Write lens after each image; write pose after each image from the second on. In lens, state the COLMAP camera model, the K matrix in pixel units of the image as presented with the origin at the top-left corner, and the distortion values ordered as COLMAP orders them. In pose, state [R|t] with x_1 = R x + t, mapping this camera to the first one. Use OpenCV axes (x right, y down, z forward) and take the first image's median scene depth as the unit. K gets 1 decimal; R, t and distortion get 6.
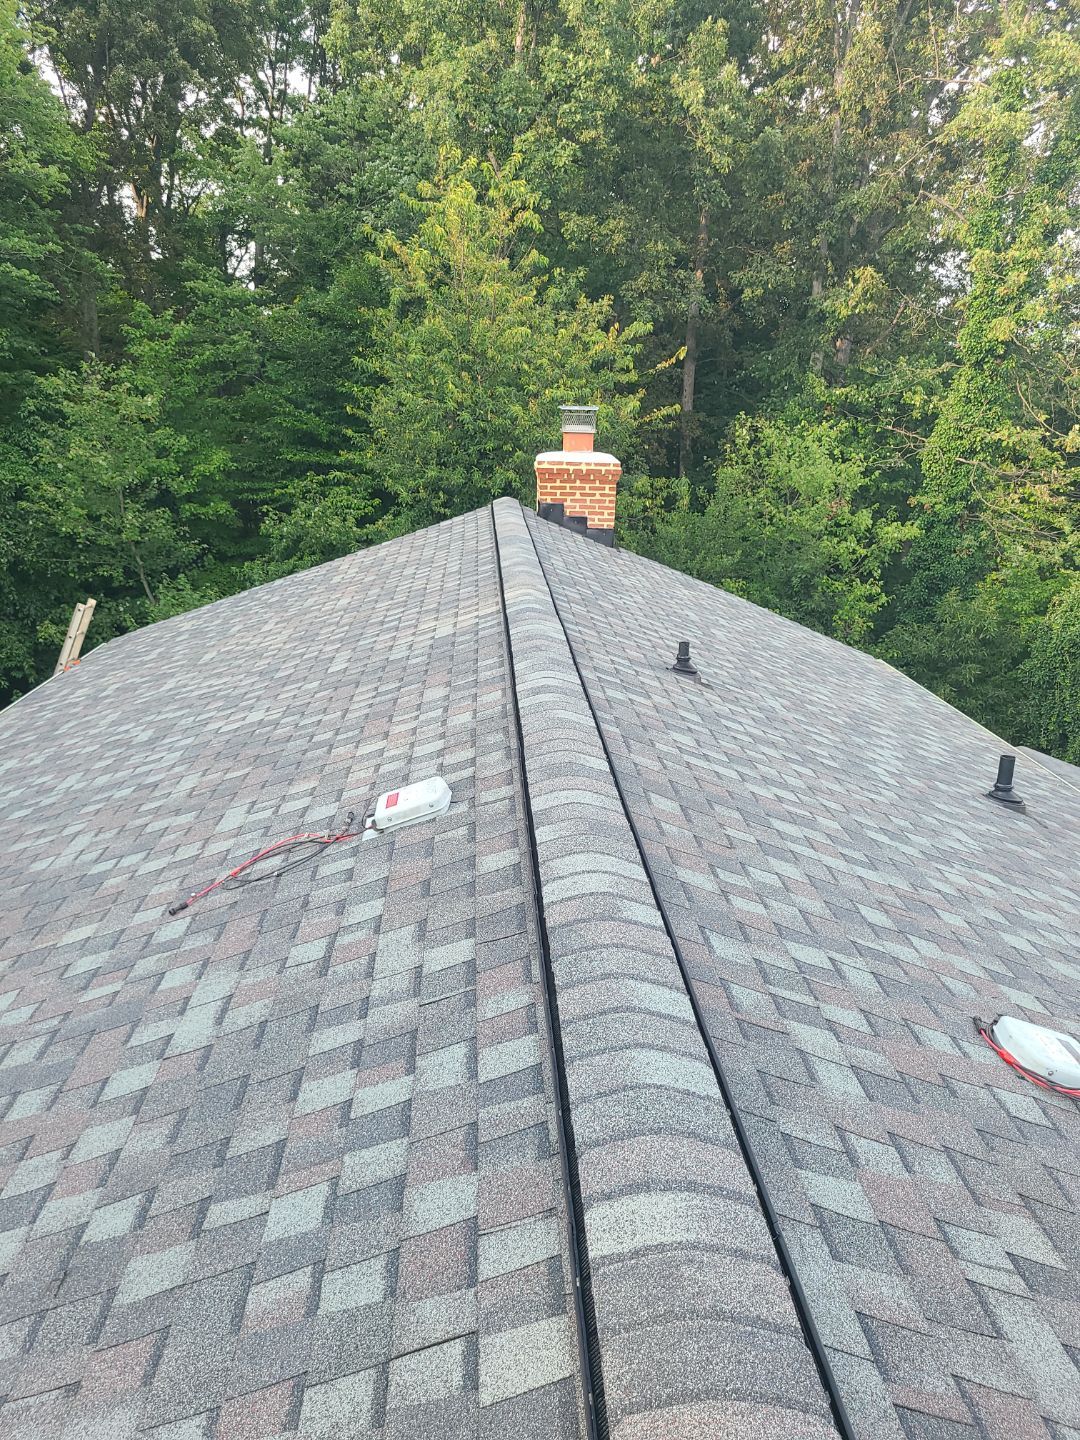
lens RADIAL K [[1078.5, 0, 541.0], [0, 1078.5, 725.8], [0, 0, 1]] dist [0.044729, -0.023766]
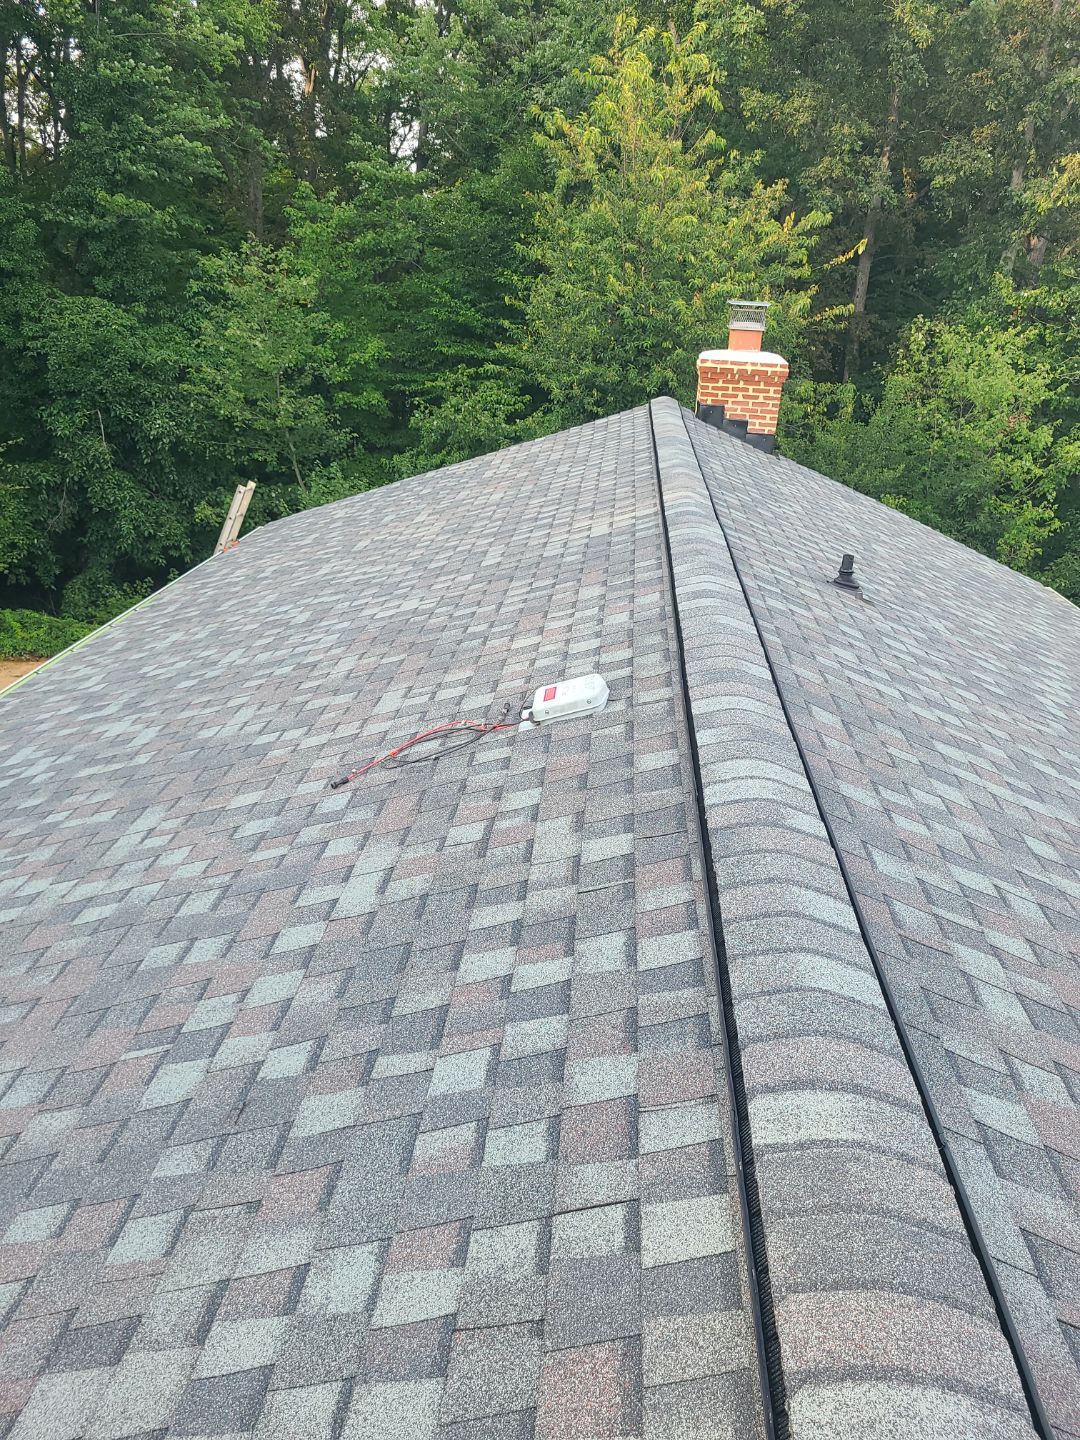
lens RADIAL K [[1084.1, 0, 552.1], [0, 1084.1, 724.2], [0, 0, 1]] dist [0.048707, -0.032934]
pose [[0.991899, 0.071894, -0.104725, -0.009251], [-0.063103, 0.994384, 0.084967, 0.003759], [0.110246, -0.077671, 0.990865, 0.000395]]
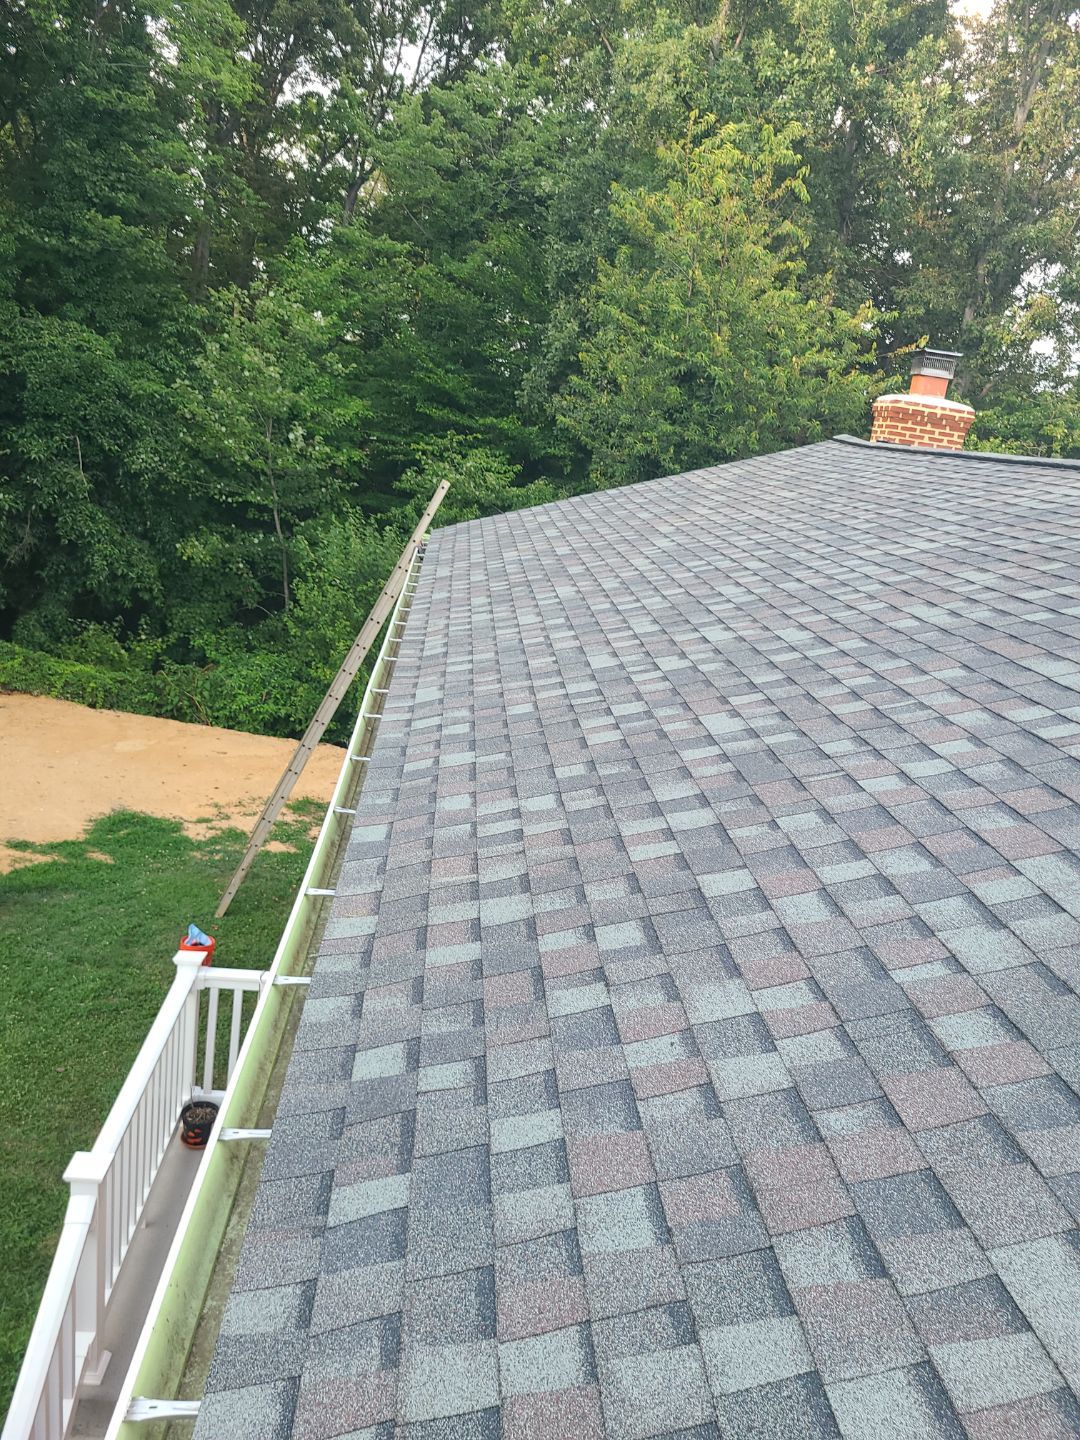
lens RADIAL K [[1078.5, 0, 546.4], [0, 1078.5, 741.0], [0, 0, 1]] dist [0.044729, -0.023766]
pose [[0.991620, 0.107099, 0.072246, -0.357511], [-0.105879, 0.994167, -0.020524, 0.122377], [-0.074023, 0.012703, 0.997176, 0.026858]]
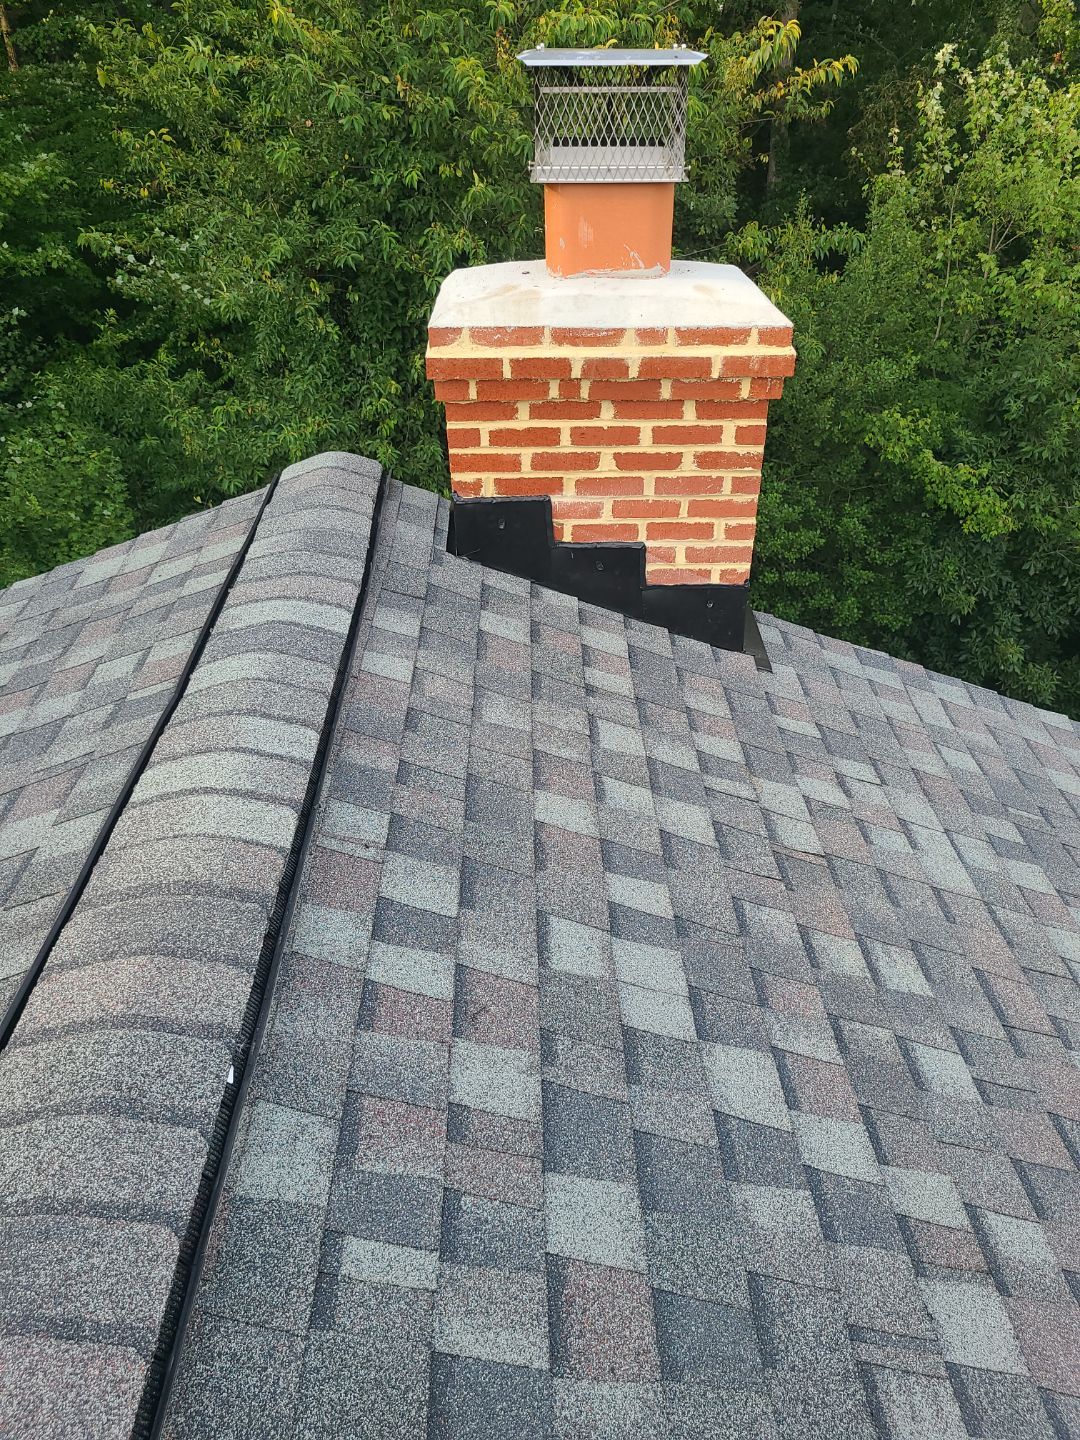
lens RADIAL K [[1084.1, 0, 557.6], [0, 1084.1, 712.0], [0, 0, 1]] dist [0.048707, -0.032934]
pose [[0.999543, -0.010979, -0.028167, 0.029330], [0.017477, 0.970104, 0.242060, -0.219000], [0.024668, -0.242441, 0.969852, 0.750233]]
